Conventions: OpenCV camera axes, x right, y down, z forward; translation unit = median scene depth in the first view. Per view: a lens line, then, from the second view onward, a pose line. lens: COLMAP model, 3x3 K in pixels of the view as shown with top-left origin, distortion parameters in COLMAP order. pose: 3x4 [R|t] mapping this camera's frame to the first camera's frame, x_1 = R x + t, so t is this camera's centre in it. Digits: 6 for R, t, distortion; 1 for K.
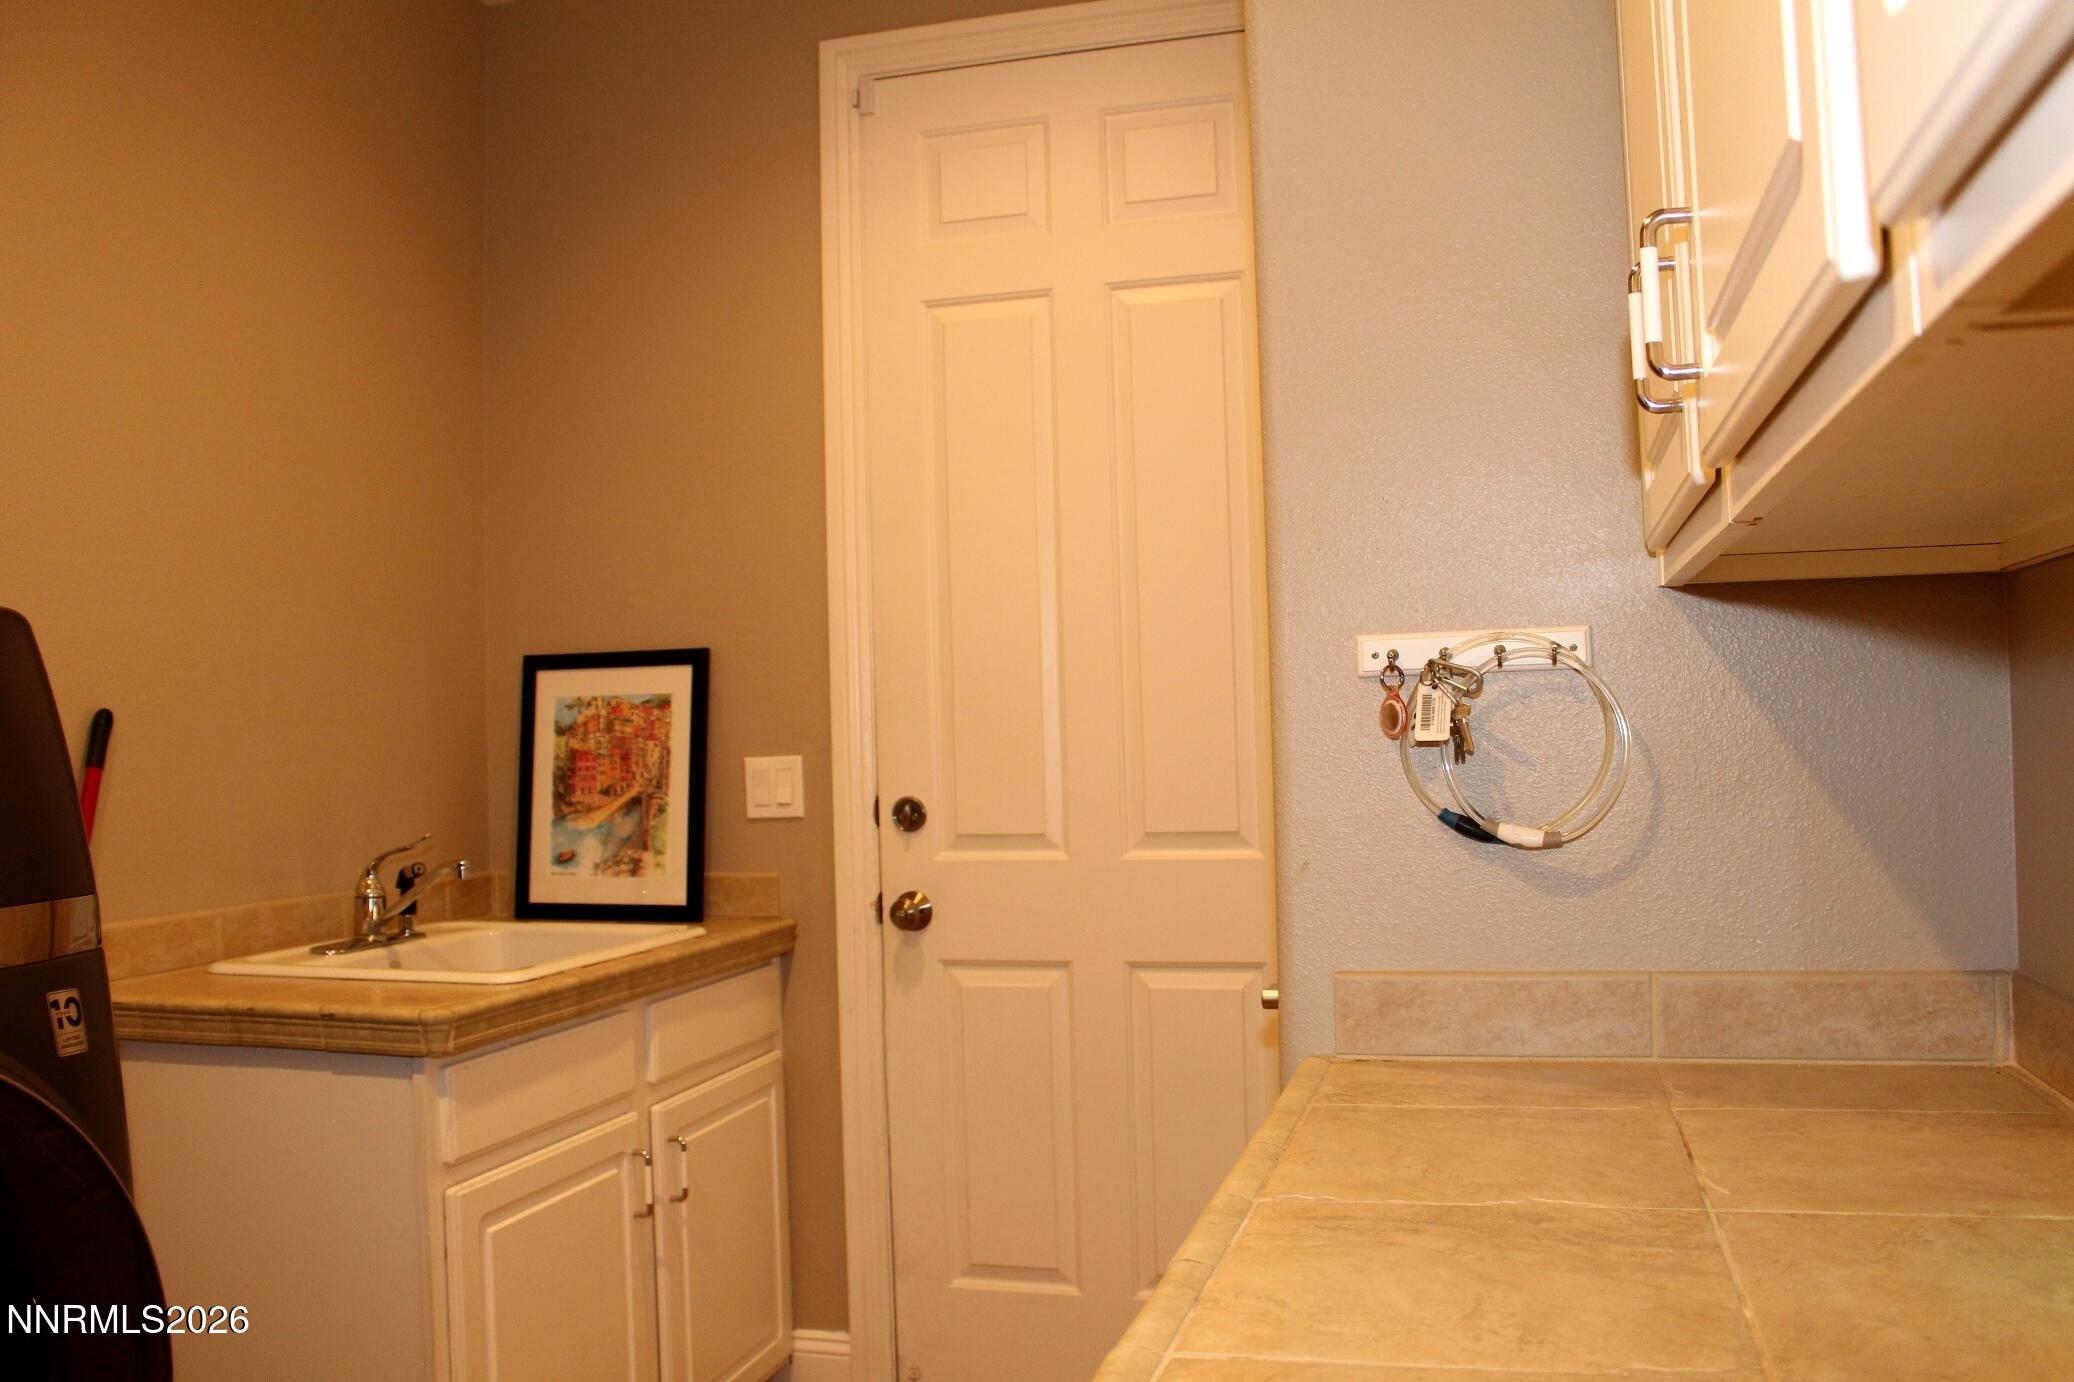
lens RADIAL K [[1710.8, 0, 1037.0], [0, 1710.8, 691.0], [0, 0, 1]] dist [-0.162069, 0.156587]
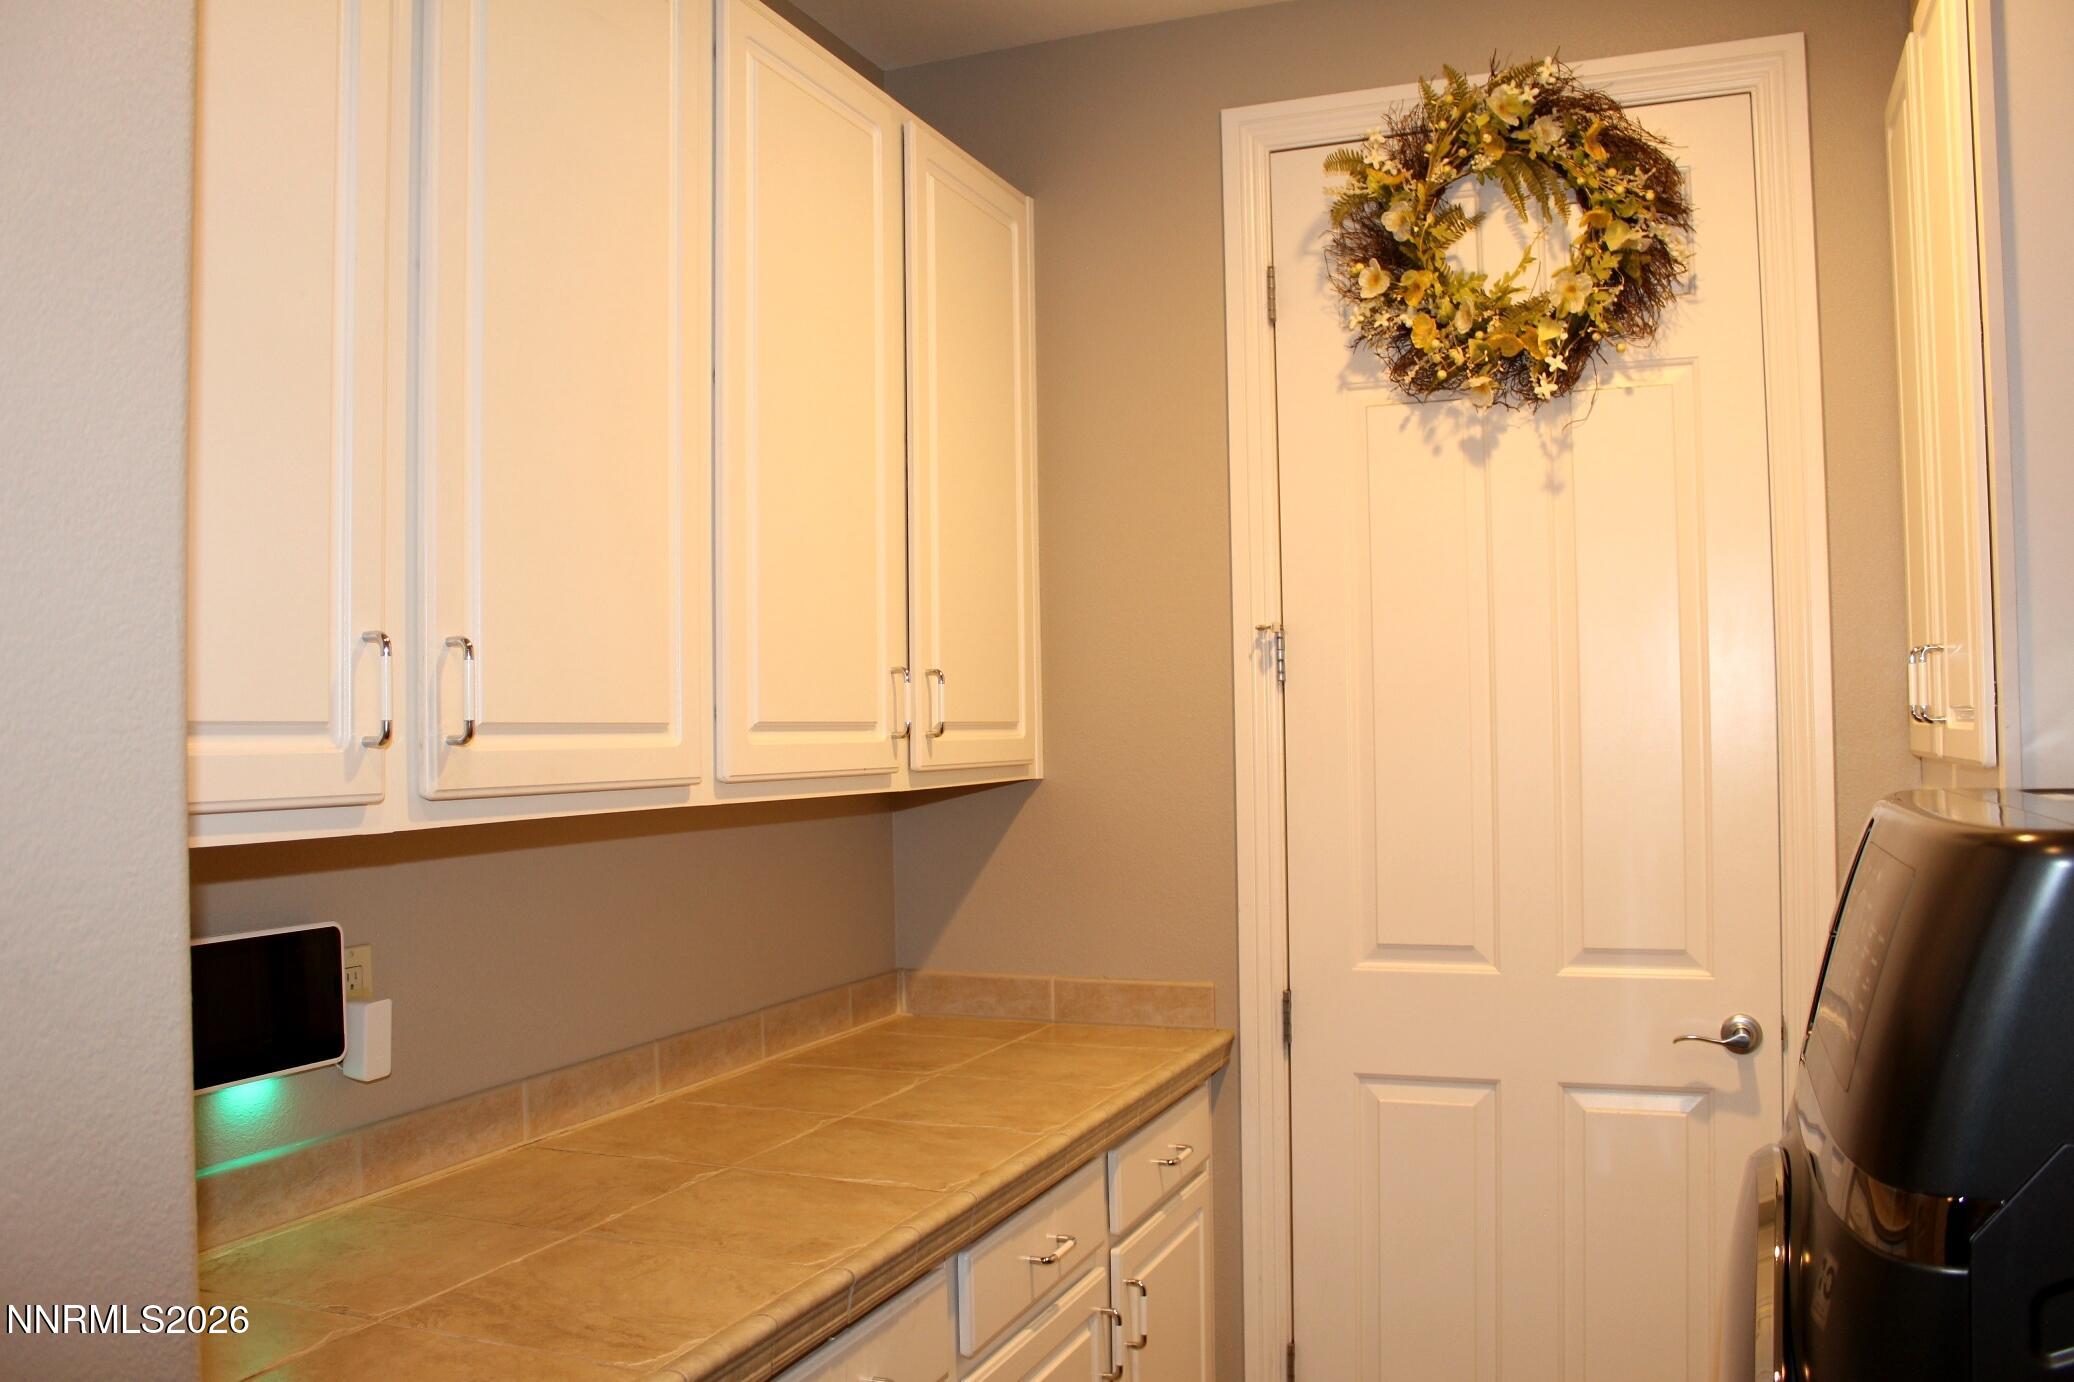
lens RADIAL K [[1710.8, 0, 1037.0], [0, 1710.8, 691.0], [0, 0, 1]] dist [-0.162069, 0.156587]
pose [[-0.993416, 0.049848, 0.103147, -0.332577], [0.045325, 0.997925, -0.045741, -0.135306], [-0.105213, -0.040765, -0.993614, 2.479709]]
